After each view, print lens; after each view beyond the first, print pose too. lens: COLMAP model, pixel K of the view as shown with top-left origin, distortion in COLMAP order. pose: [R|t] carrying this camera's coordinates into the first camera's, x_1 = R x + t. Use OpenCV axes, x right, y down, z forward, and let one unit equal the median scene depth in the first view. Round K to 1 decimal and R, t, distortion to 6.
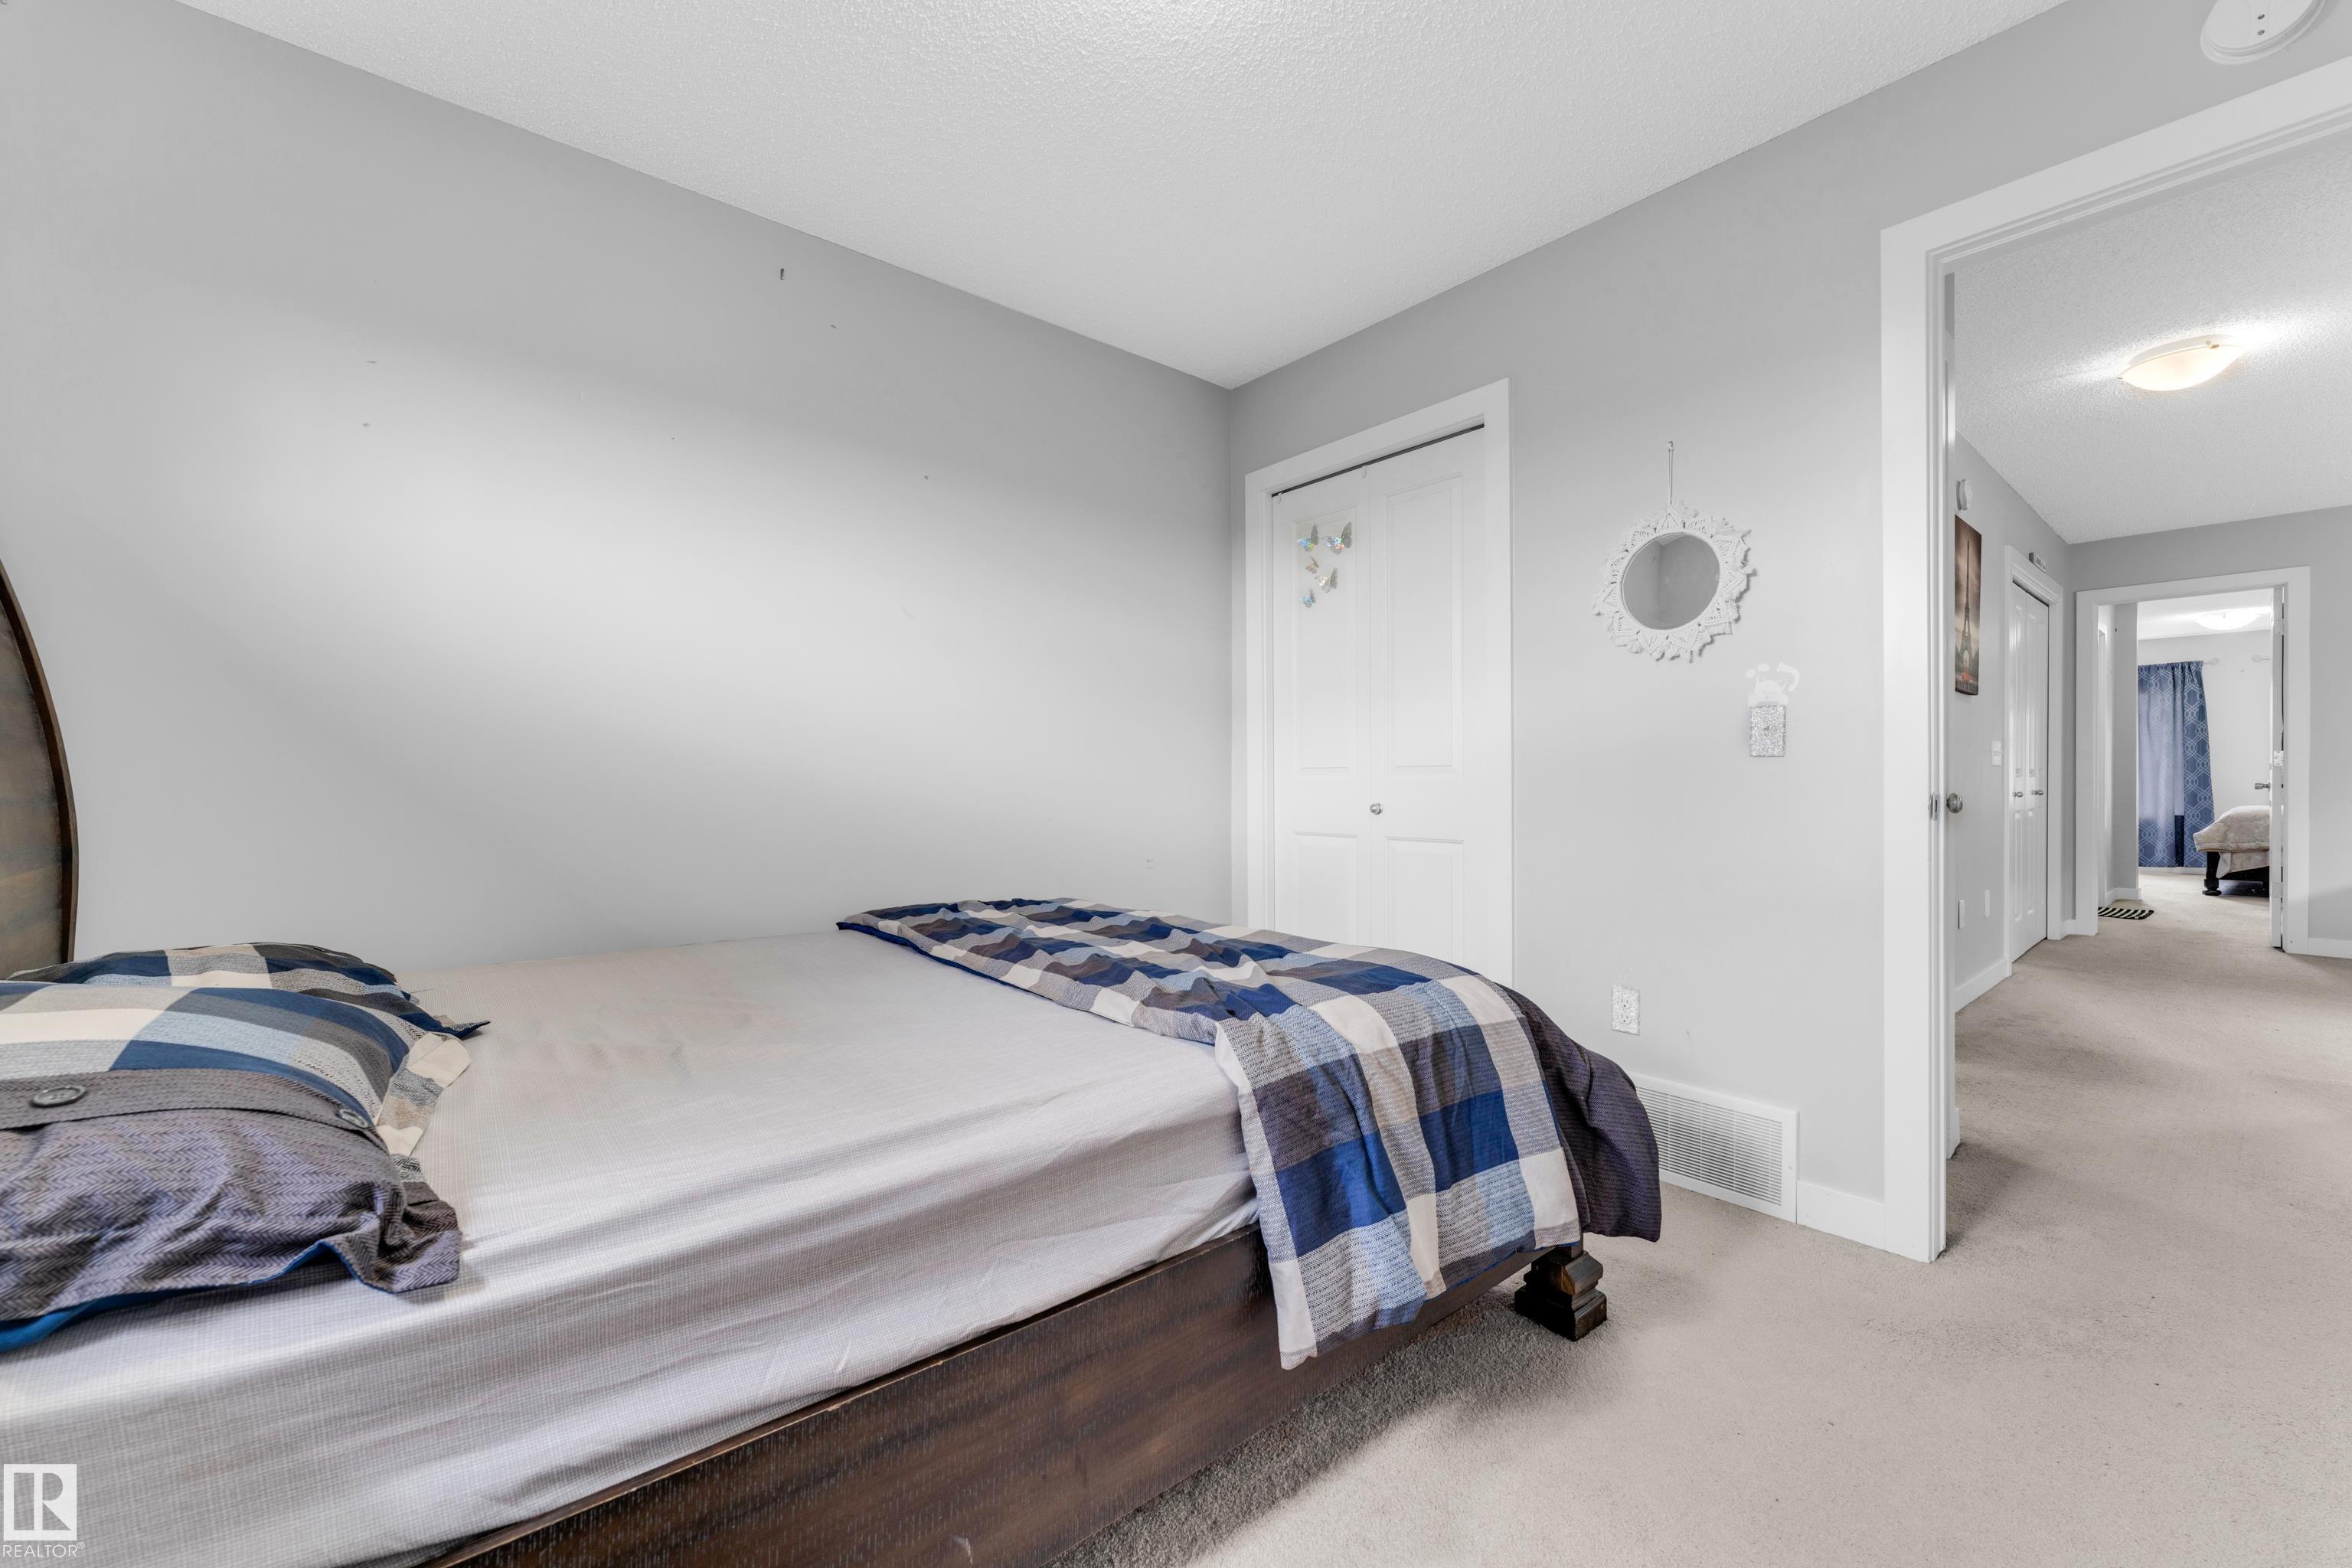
lens RADIAL K [[944.9, 0, 1172.4], [0, 944.9, 779.8], [0, 0, 1]] dist [-0.001116, -0.000011]
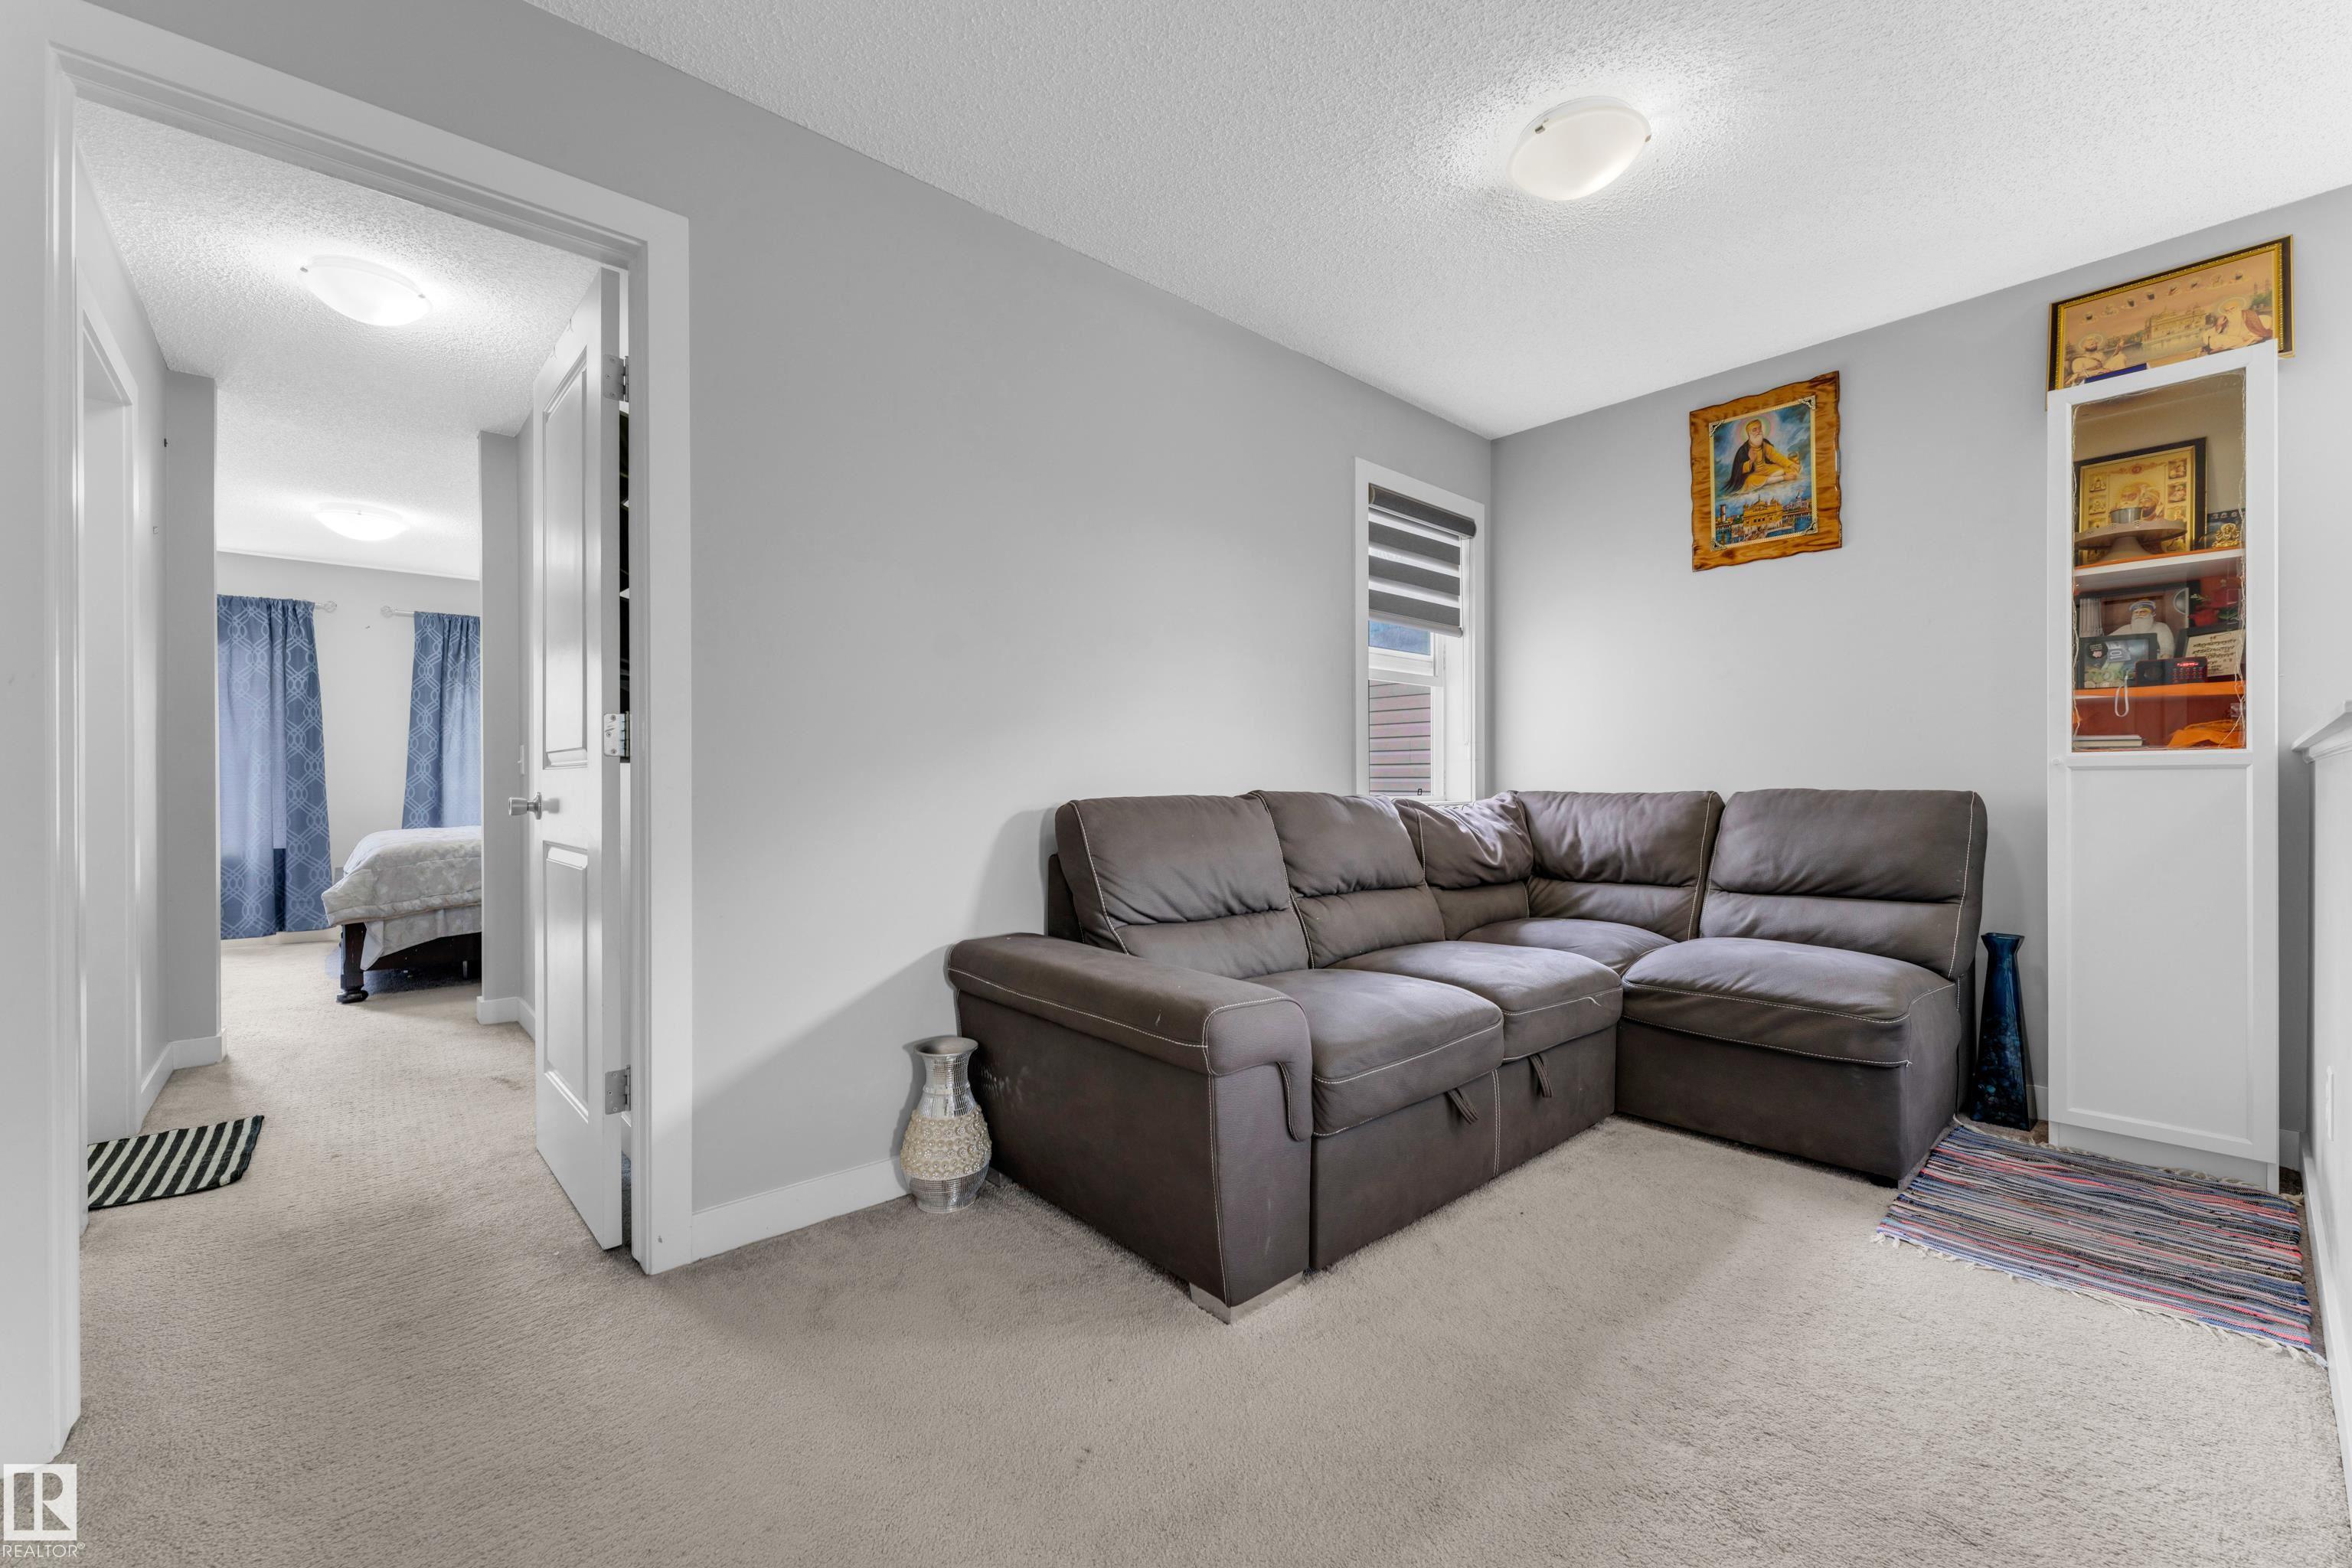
lens RADIAL K [[944.9, 0, 1172.4], [0, 944.9, 779.8], [0, 0, 1]] dist [-0.001116, -0.000011]
pose [[-0.024235, 0.003337, 0.999701, 0.441575], [0.007672, 0.999966, -0.003152, -0.000468], [-0.999677, 0.007593, -0.024259, 0.436855]]
